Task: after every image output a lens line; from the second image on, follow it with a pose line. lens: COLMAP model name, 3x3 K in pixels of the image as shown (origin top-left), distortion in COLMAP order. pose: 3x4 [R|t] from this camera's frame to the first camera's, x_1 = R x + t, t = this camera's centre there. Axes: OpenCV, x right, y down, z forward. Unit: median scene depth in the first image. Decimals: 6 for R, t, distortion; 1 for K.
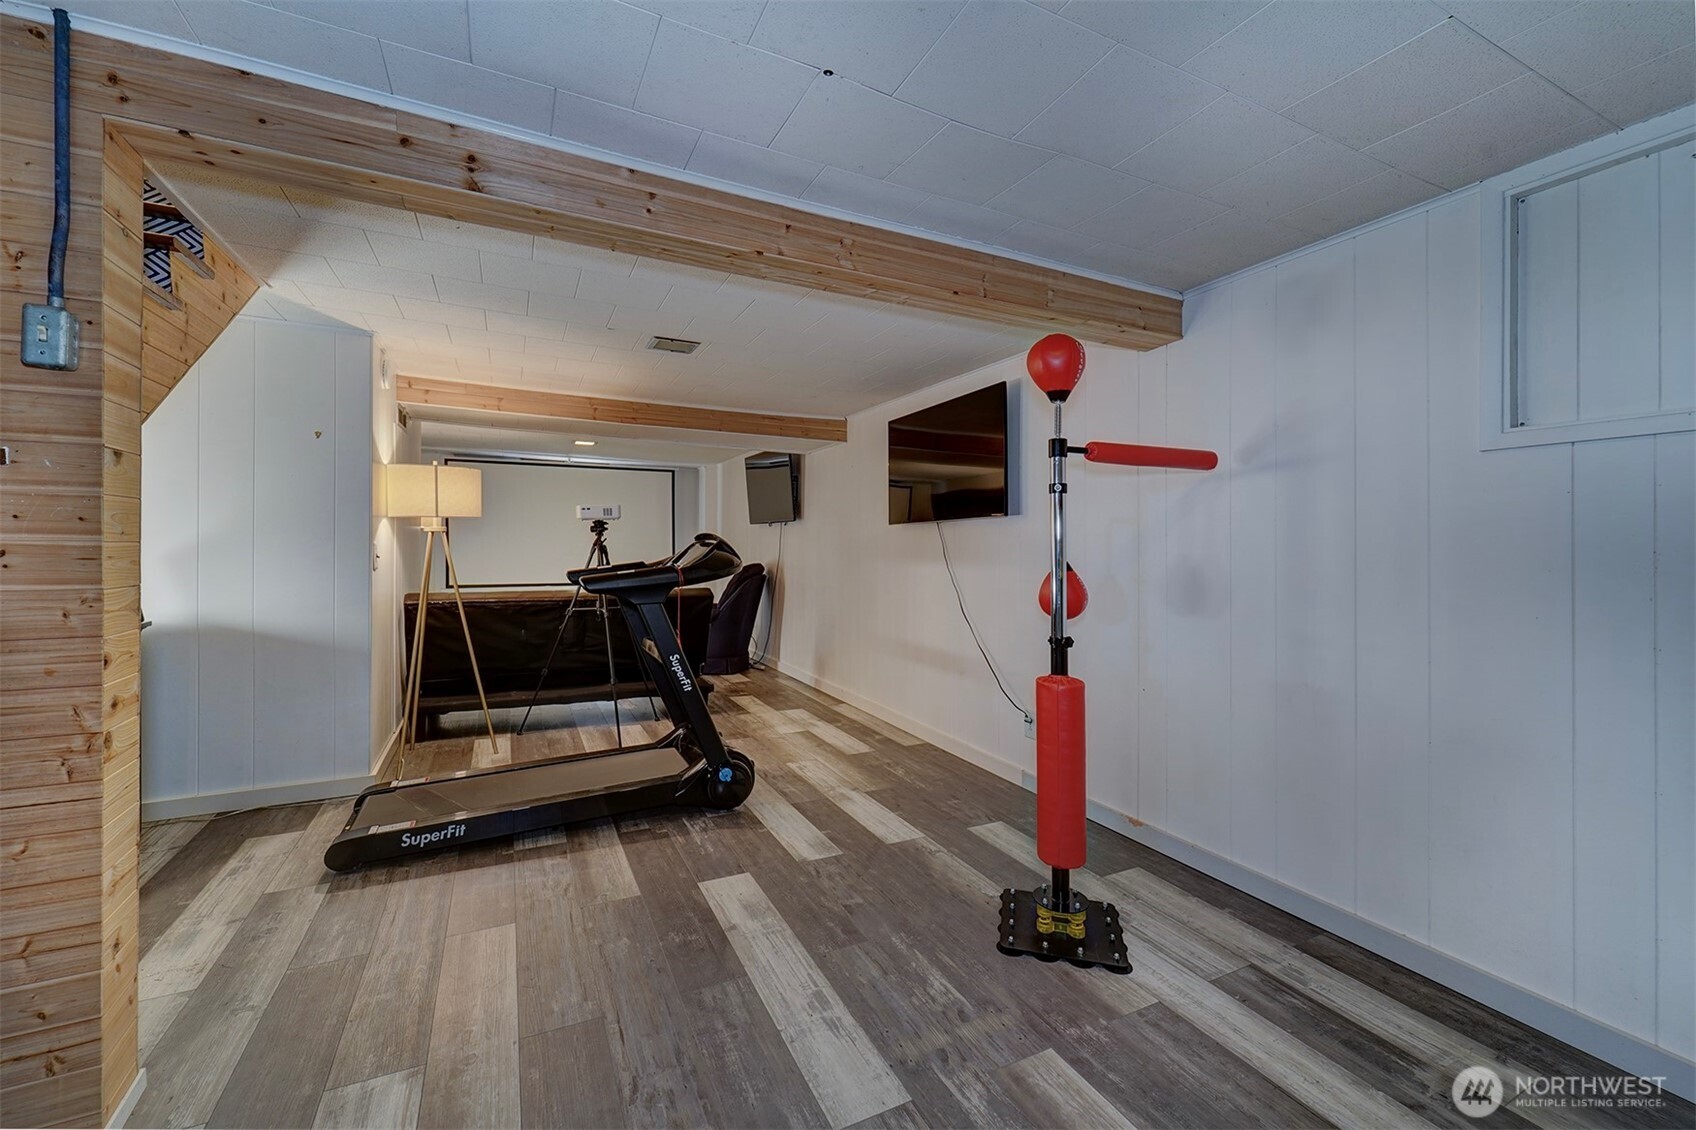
lens RADIAL K [[688.5, 0, 843.3], [0, 688.5, 553.4], [0, 0, 1]] dist [0.004318, -0.000707]
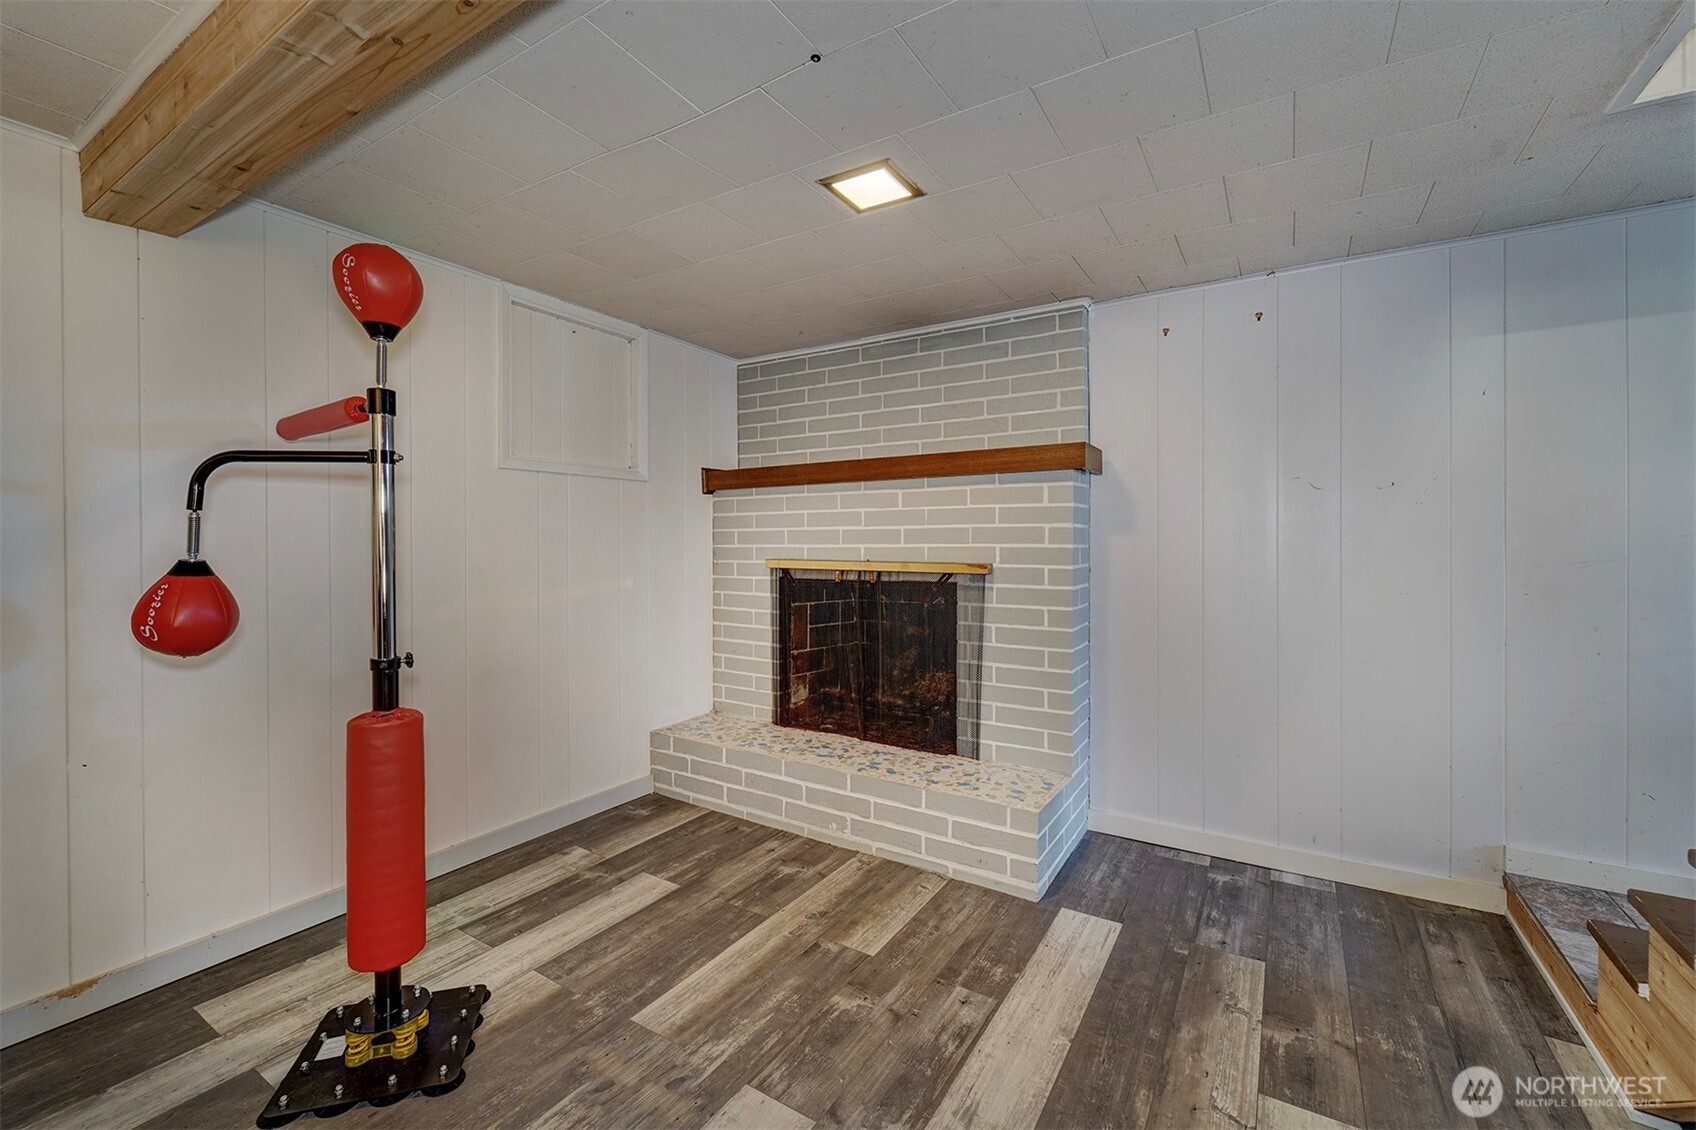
lens RADIAL K [[688.5, 0, 846.7], [0, 688.5, 550.8], [0, 0, 1]] dist [0.004318, -0.000707]
pose [[-0.520819, -0.024541, 0.853314, -0.660439], [-0.002220, 0.999622, 0.027394, -0.018757], [-0.853664, 0.012373, -0.520677, 1.114061]]
